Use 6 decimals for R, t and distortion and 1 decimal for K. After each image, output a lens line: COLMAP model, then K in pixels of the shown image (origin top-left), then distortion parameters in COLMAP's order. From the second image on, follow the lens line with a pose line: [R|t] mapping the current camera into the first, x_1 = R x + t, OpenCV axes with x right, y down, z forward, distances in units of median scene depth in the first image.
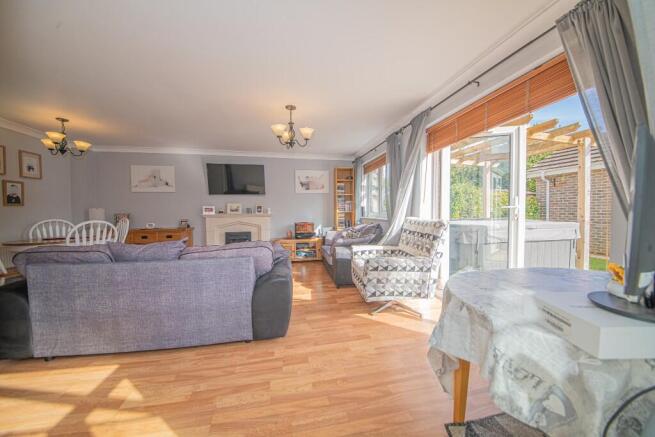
lens RADIAL K [[229.3, 0, 328.6], [0, 229.3, 218.6], [0, 0, 1]] dist [-0.001051, -0.000107]
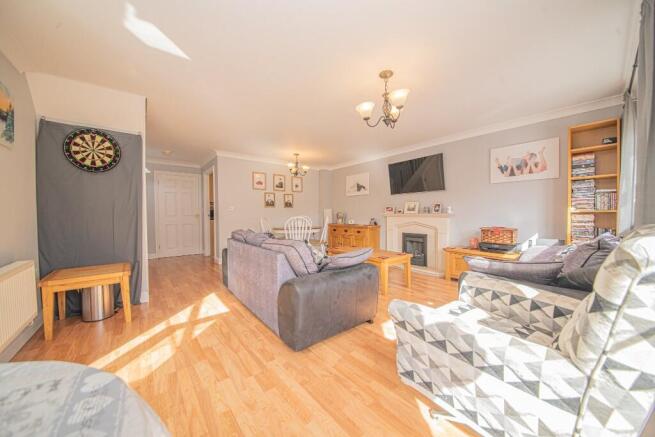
lens RADIAL K [[229.3, 0, 328.6], [0, 229.3, 218.6], [0, 0, 1]] dist [-0.001051, -0.000107]
pose [[0.462230, 0.028343, -0.886307, 0.255748], [-0.029495, 0.999427, 0.016578, -0.005302], [0.886269, 0.018479, 0.462802, 0.281605]]
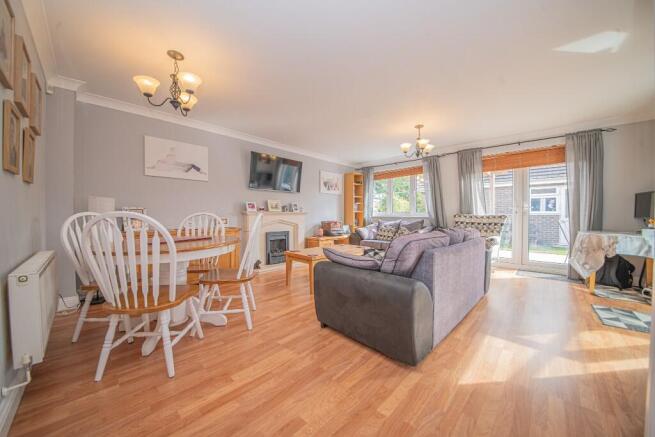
lens RADIAL K [[233.4, 0, 327.5], [0, 233.4, 218.5], [0, 0, 1]] dist [-0.000452, -0.000021]
pose [[0.815369, 0.000320, 0.578941, -0.777575], [0.010292, 0.999834, -0.015048, 0.023060], [-0.578850, 0.018228, 0.815230, 0.136007]]
